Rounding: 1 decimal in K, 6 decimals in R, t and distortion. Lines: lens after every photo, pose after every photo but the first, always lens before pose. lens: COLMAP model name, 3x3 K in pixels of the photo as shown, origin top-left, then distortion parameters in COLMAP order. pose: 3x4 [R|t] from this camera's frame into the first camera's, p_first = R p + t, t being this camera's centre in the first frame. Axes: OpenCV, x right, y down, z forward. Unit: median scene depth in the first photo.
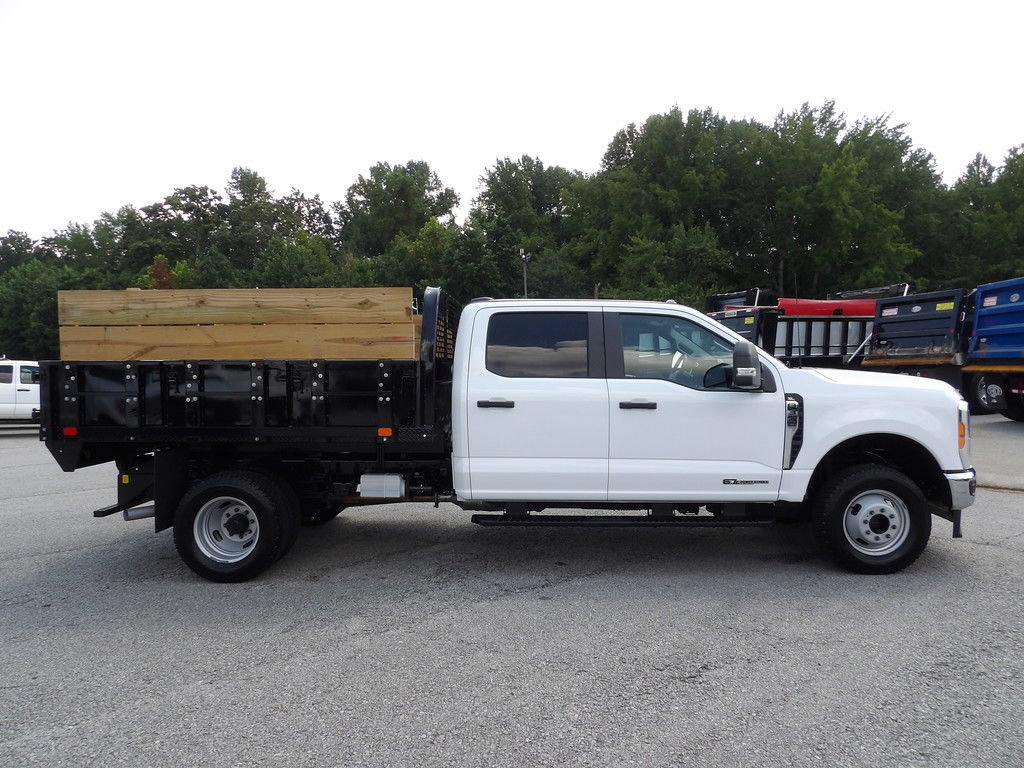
lens RADIAL K [[804.8, 0, 535.4], [0, 804.8, 381.3], [0, 0, 1]] dist [-0.043824, 0.068571]
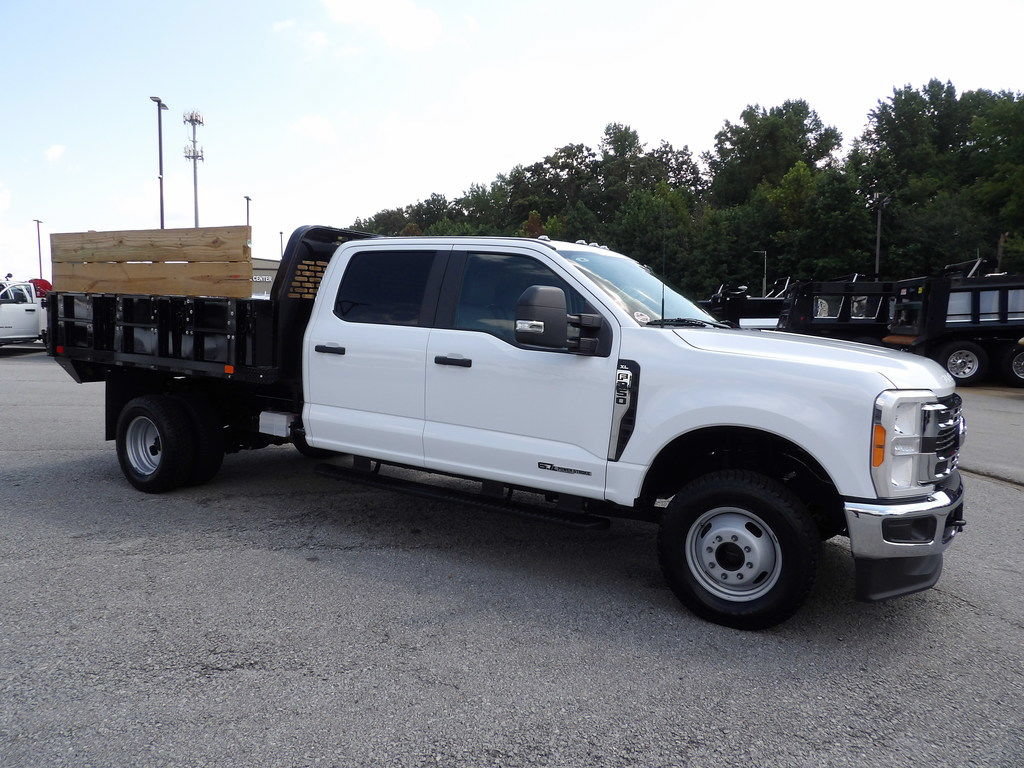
lens RADIAL K [[804.8, 0, 515.5], [0, 804.8, 388.0], [0, 0, 1]] dist [-0.043824, 0.068571]
pose [[0.845525, 0.087250, -0.526758, 0.101434], [-0.054406, 0.995502, 0.077561, -0.001830], [0.531156, -0.036921, 0.846469, 0.051300]]
